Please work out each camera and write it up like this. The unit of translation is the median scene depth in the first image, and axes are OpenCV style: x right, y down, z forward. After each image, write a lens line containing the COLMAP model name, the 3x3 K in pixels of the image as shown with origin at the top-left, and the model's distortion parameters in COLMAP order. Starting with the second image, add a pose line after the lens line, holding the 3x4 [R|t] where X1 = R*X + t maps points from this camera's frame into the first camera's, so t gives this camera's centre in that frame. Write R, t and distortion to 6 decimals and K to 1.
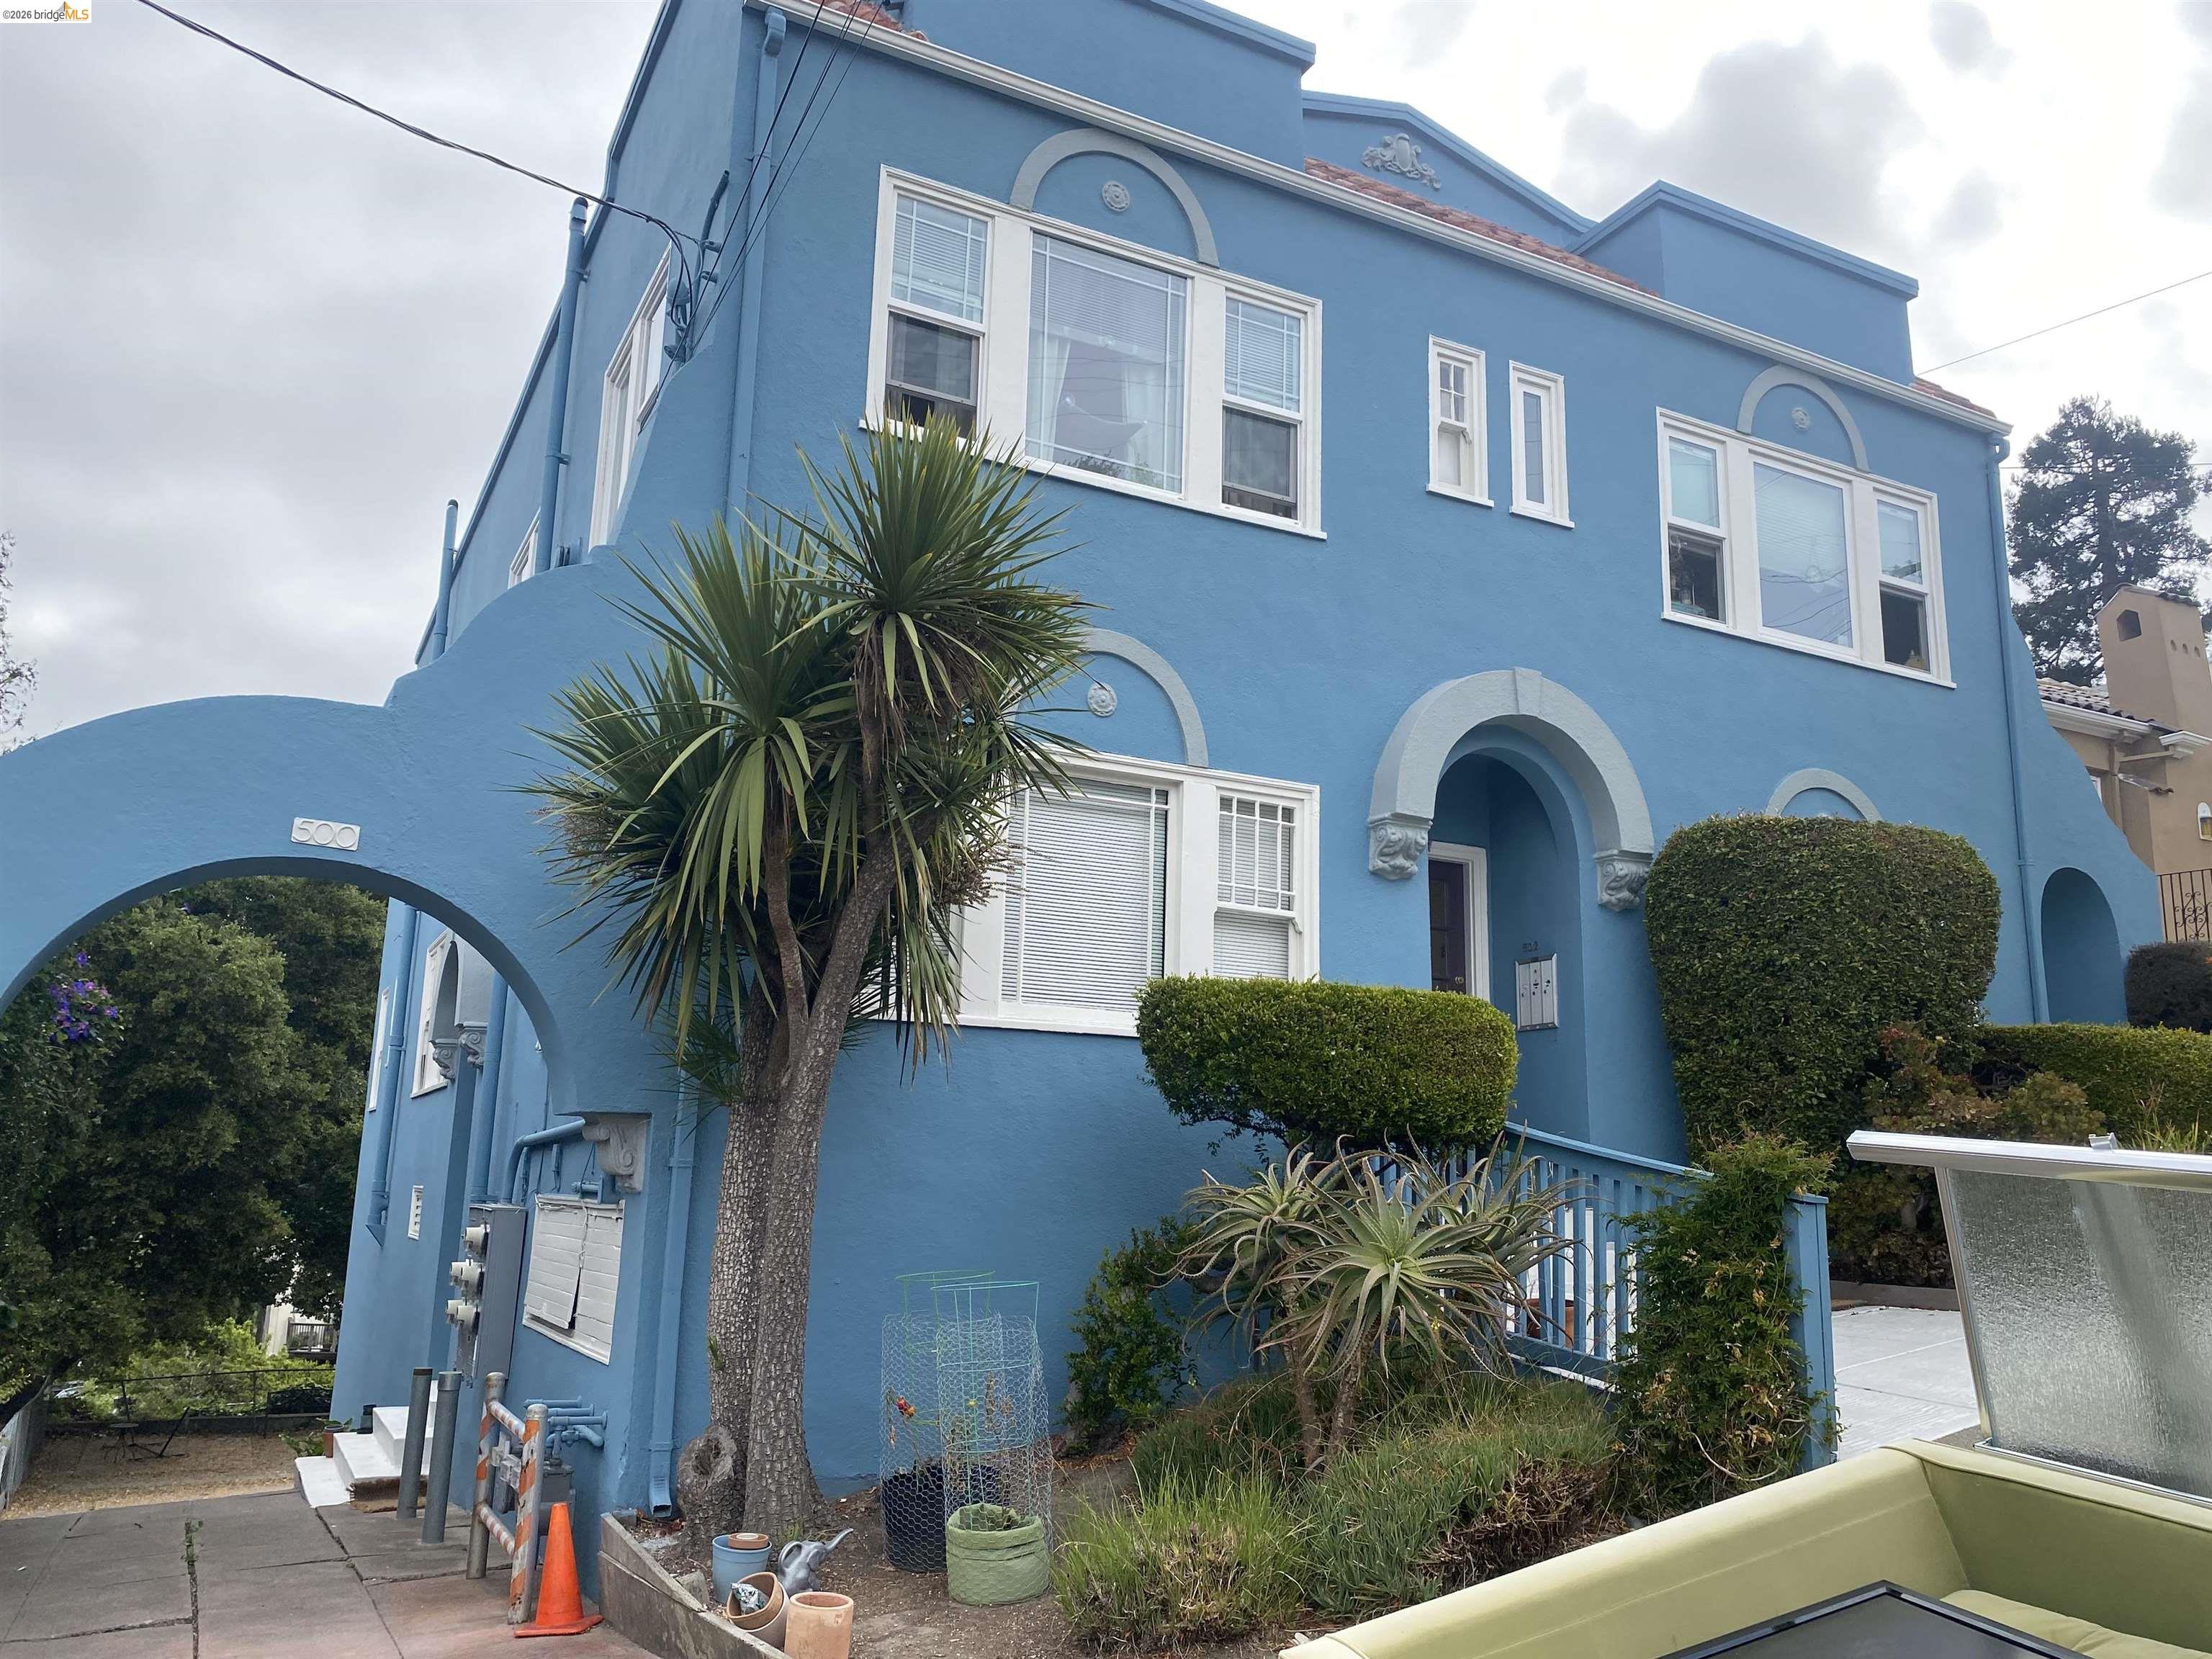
lens RADIAL K [[1679.6, 0, 1096.6], [0, 1679.6, 834.7], [0, 0, 1]] dist [0.038145, -0.054674]
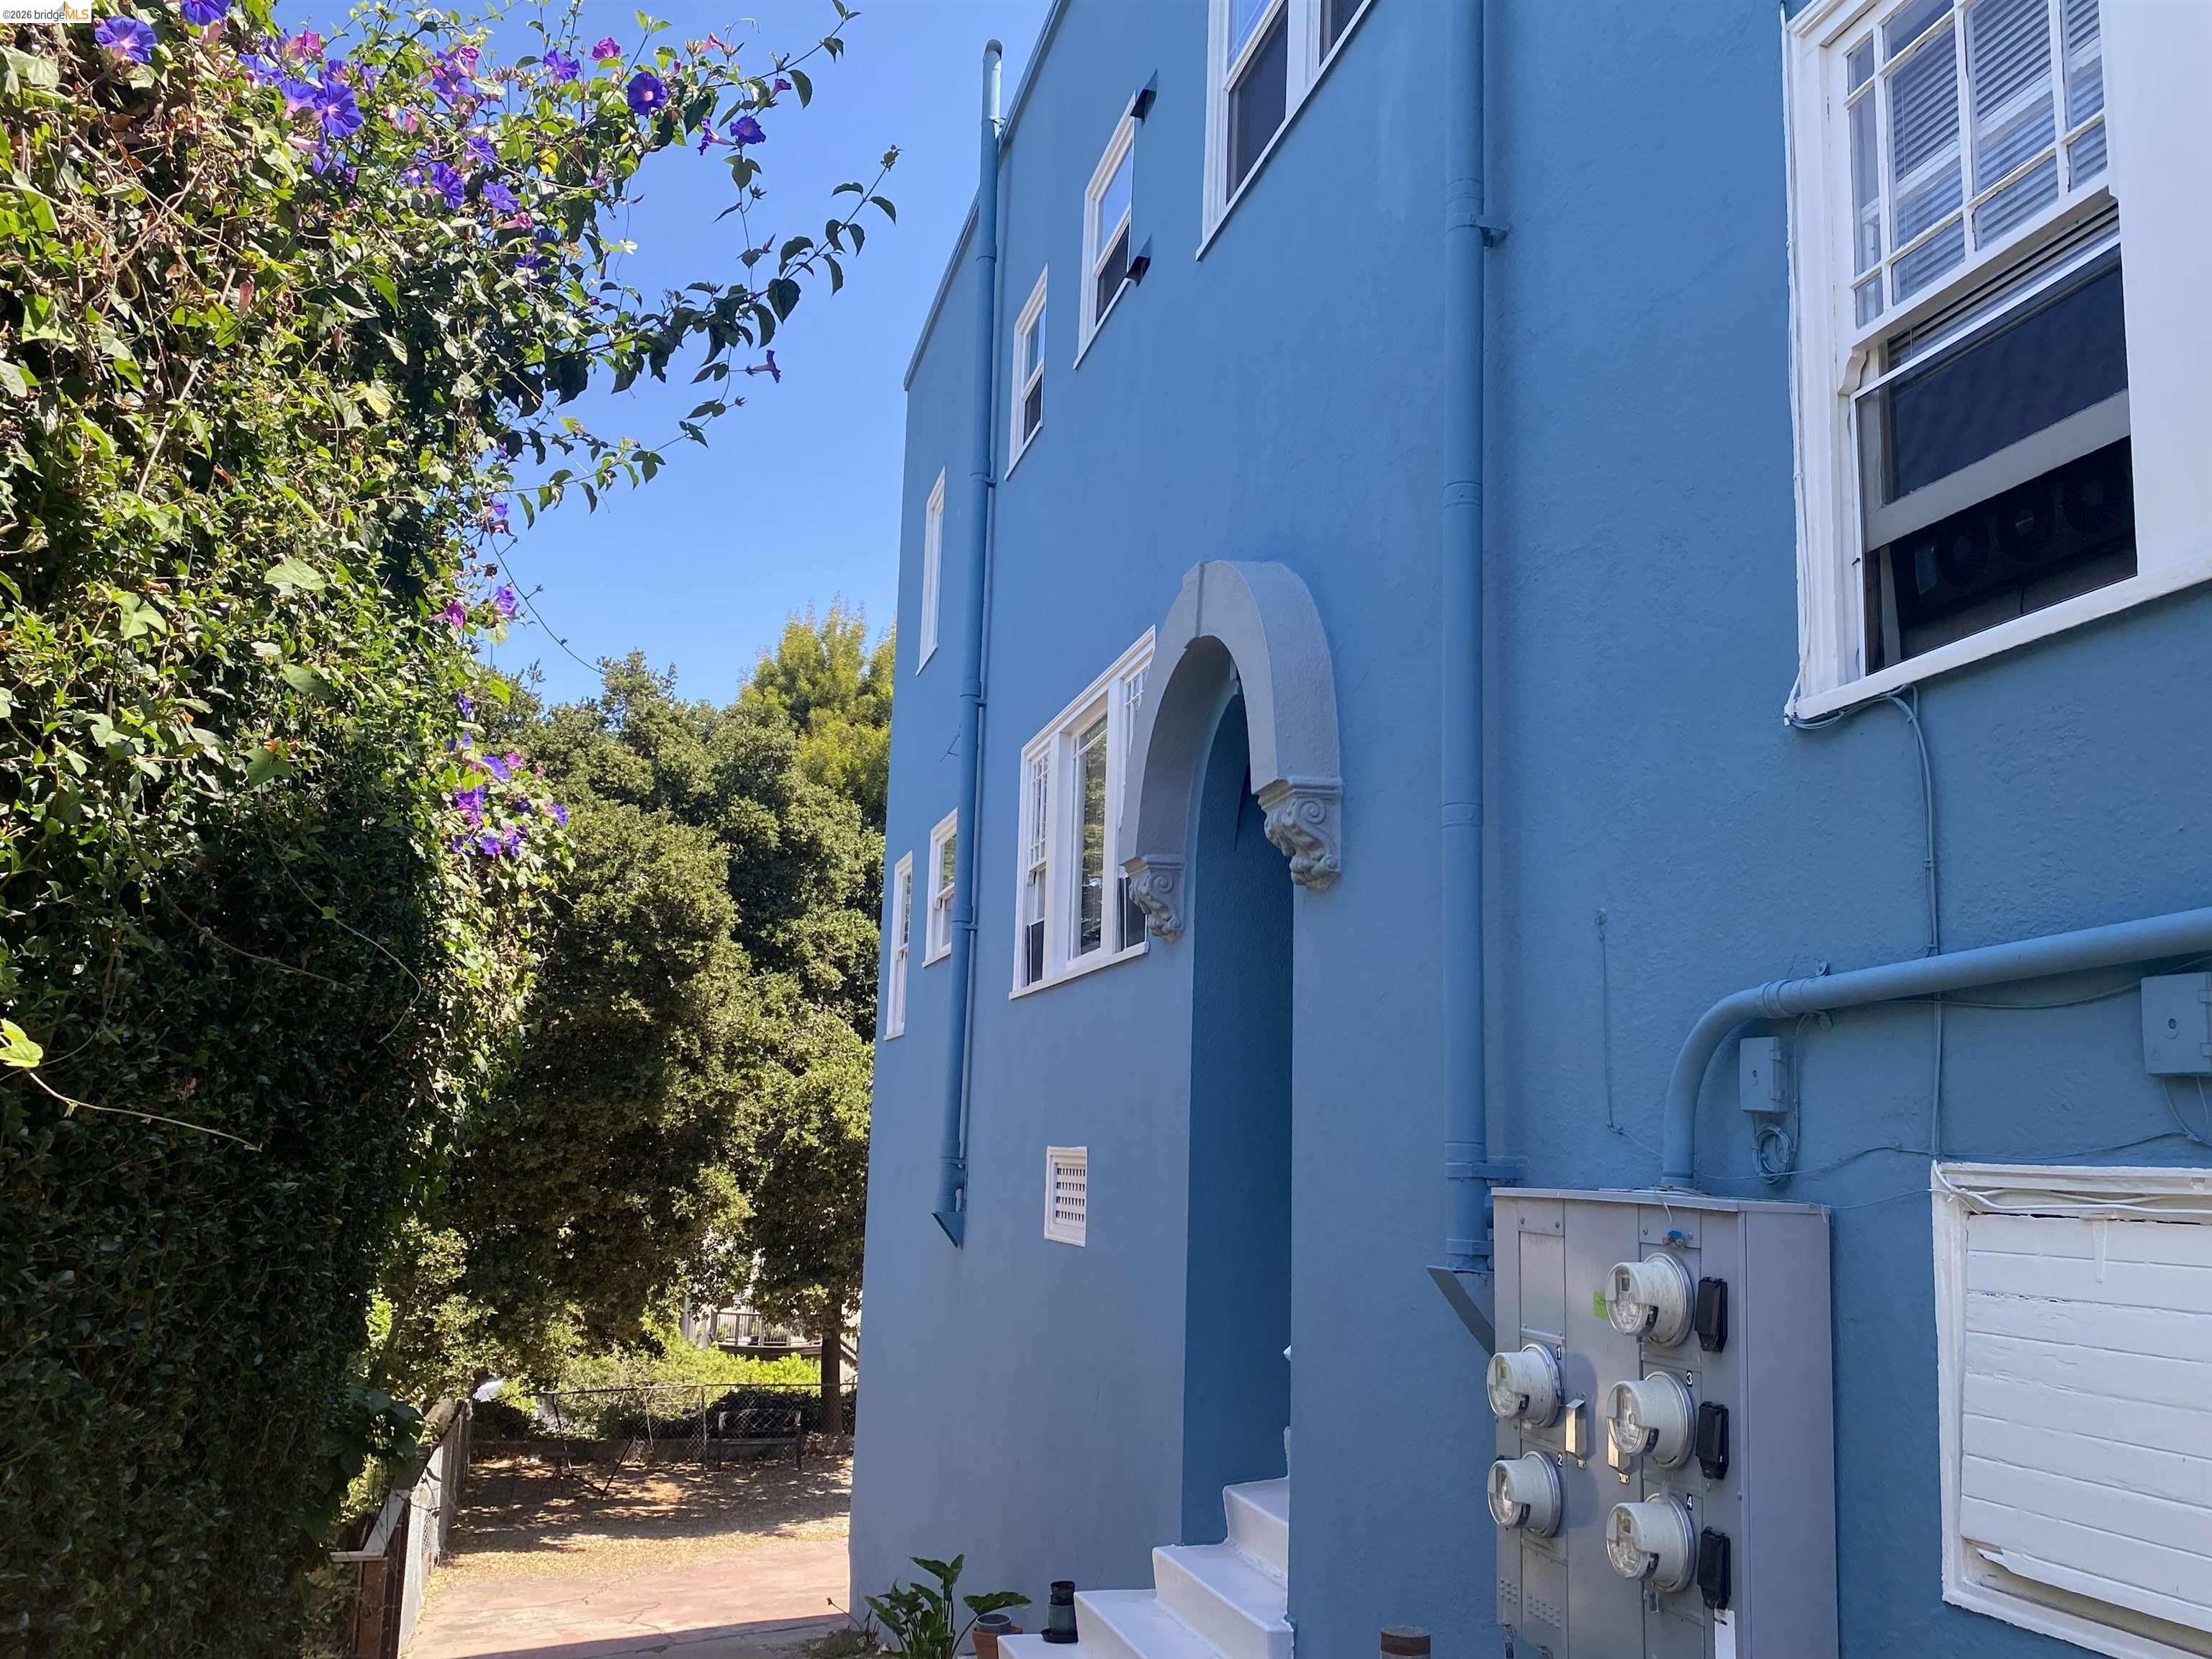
lens RADIAL K [[1862.0, 0, 1116.9], [0, 1862.0, 839.4], [0, 0, 1]] dist [0.086445, -0.427018]
pose [[0.977822, -0.031869, -0.207000, -0.147342], [0.039229, 0.998732, 0.031547, 0.050705], [0.205732, -0.038968, 0.977832, 0.236965]]
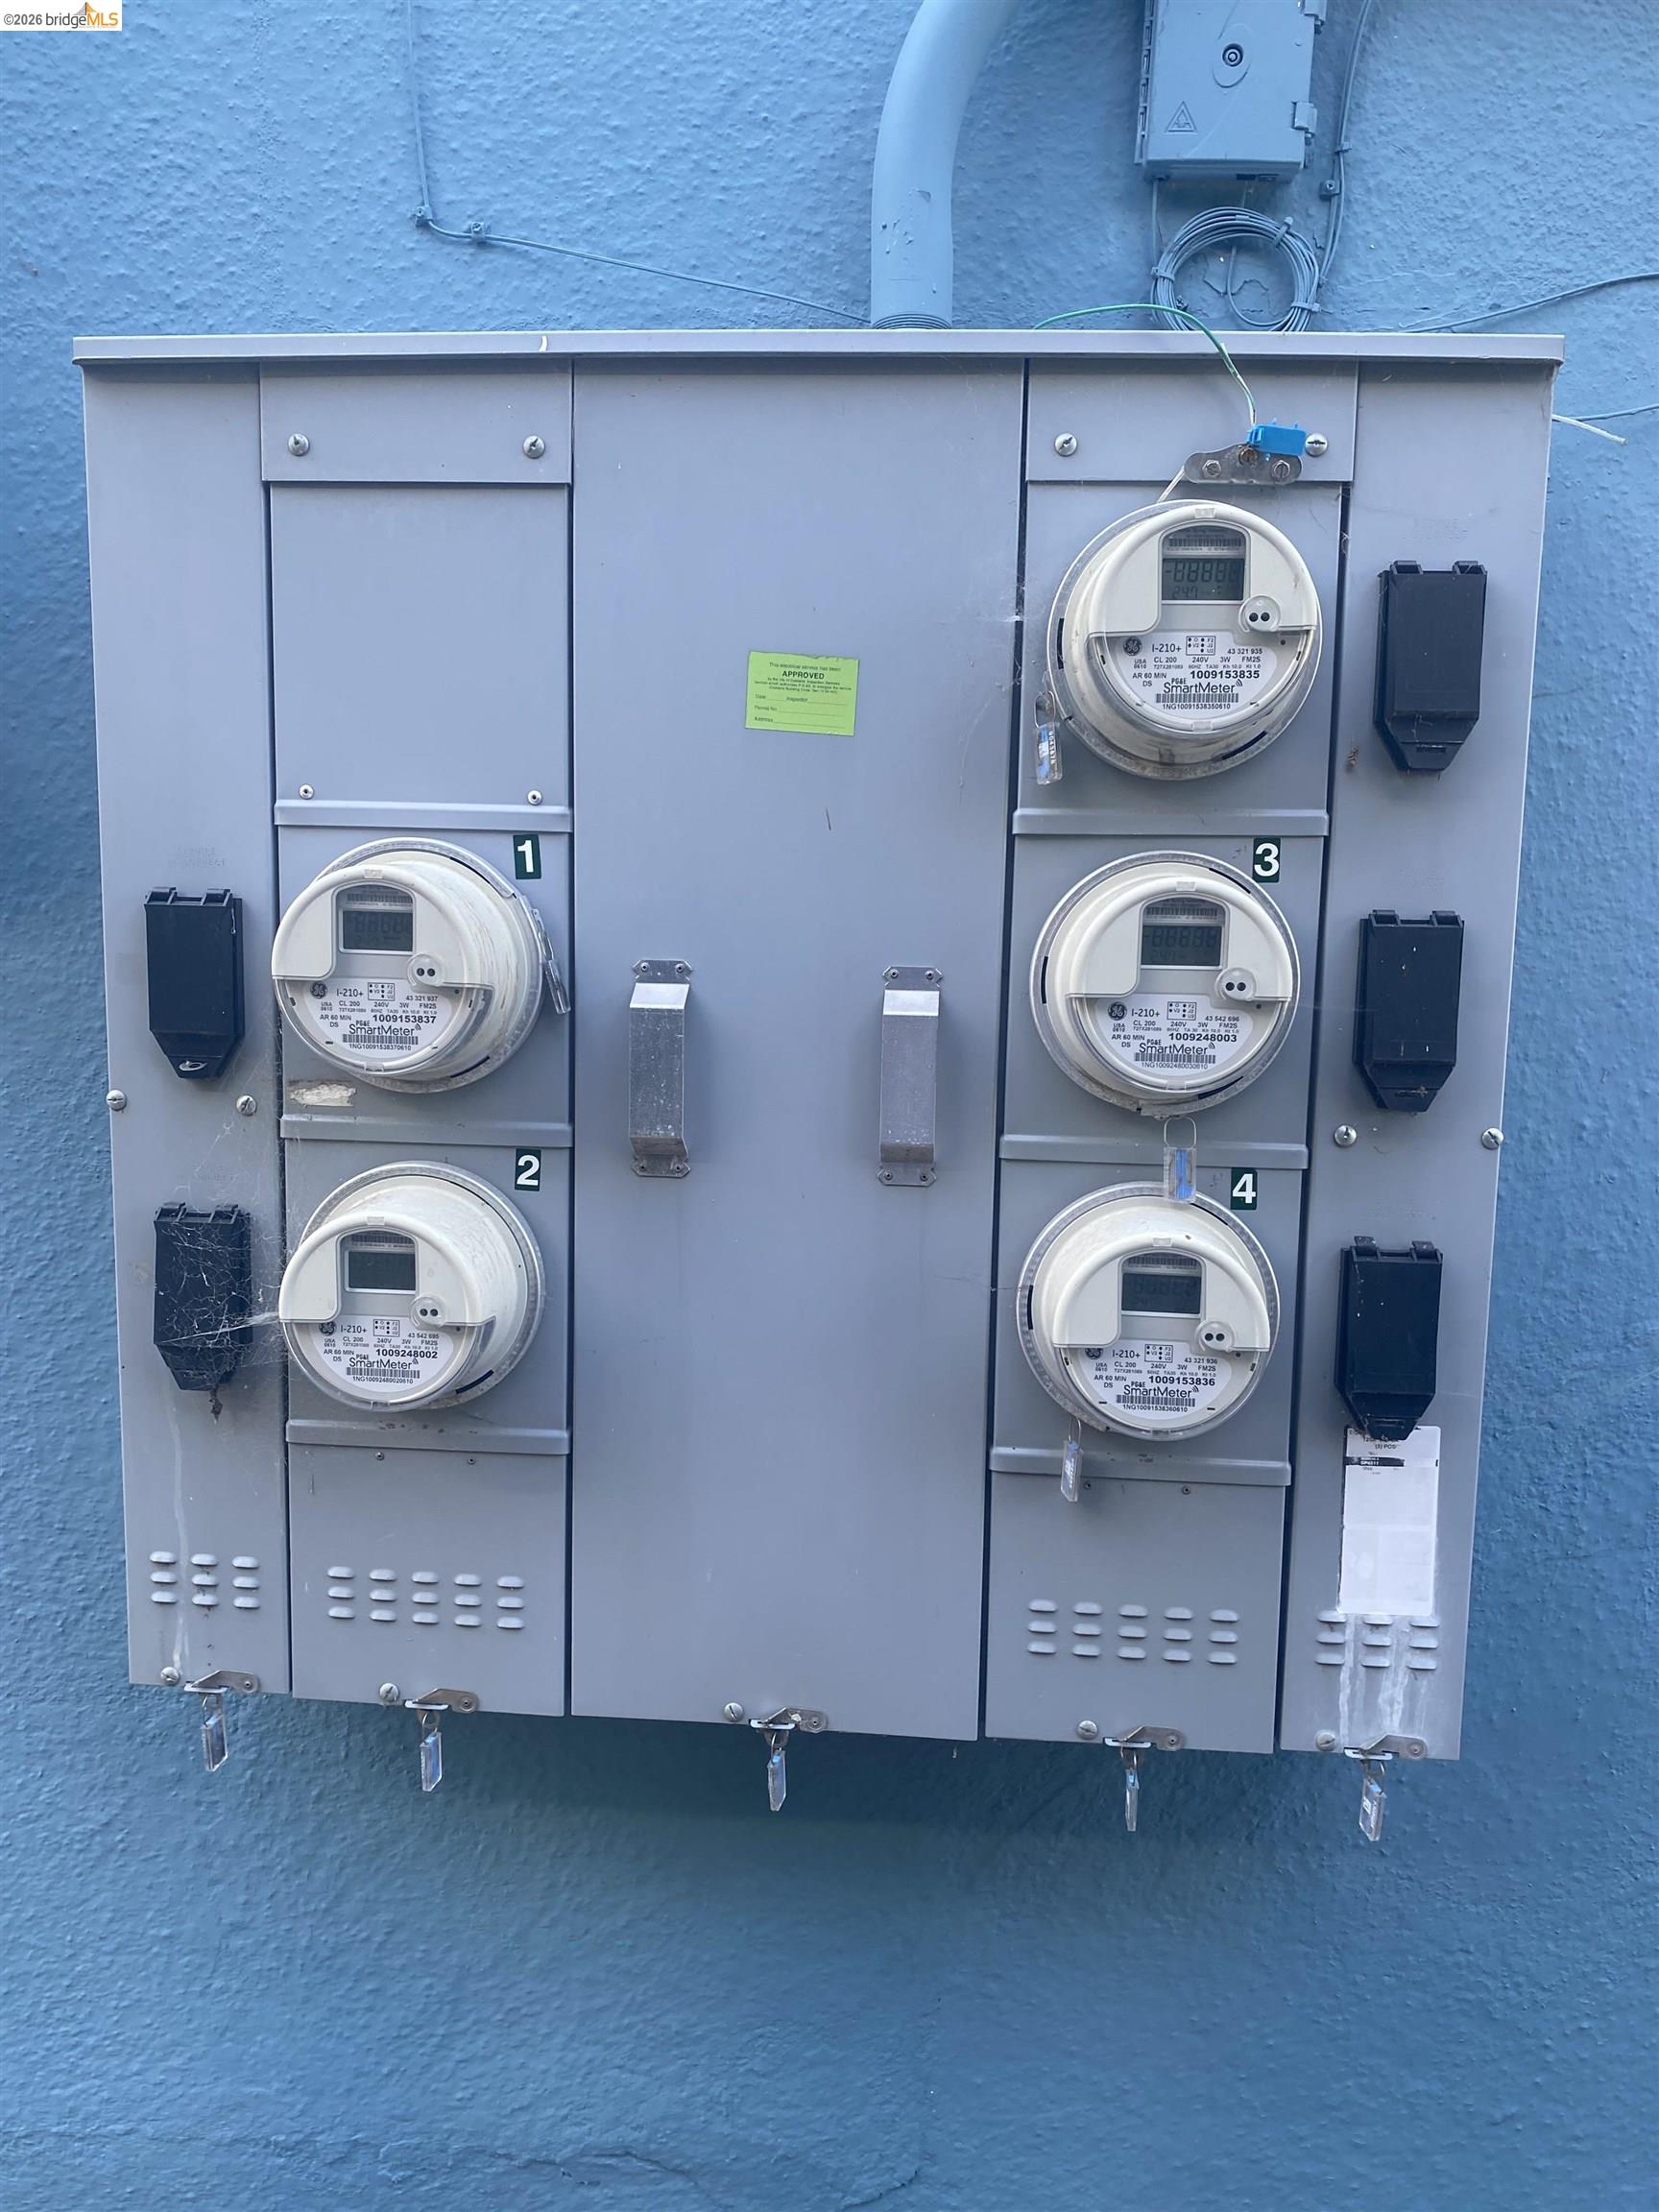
lens RADIAL K [[1679.6, 0, 809.1], [0, 1679.6, 1101.8], [0, 0, 1]] dist [0.038145, -0.054674]
pose [[0.516186, -0.126845, 0.847032, -0.179996], [-0.185268, 0.949020, 0.255022, 0.092092], [-0.836199, -0.288567, 0.466370, 0.361824]]
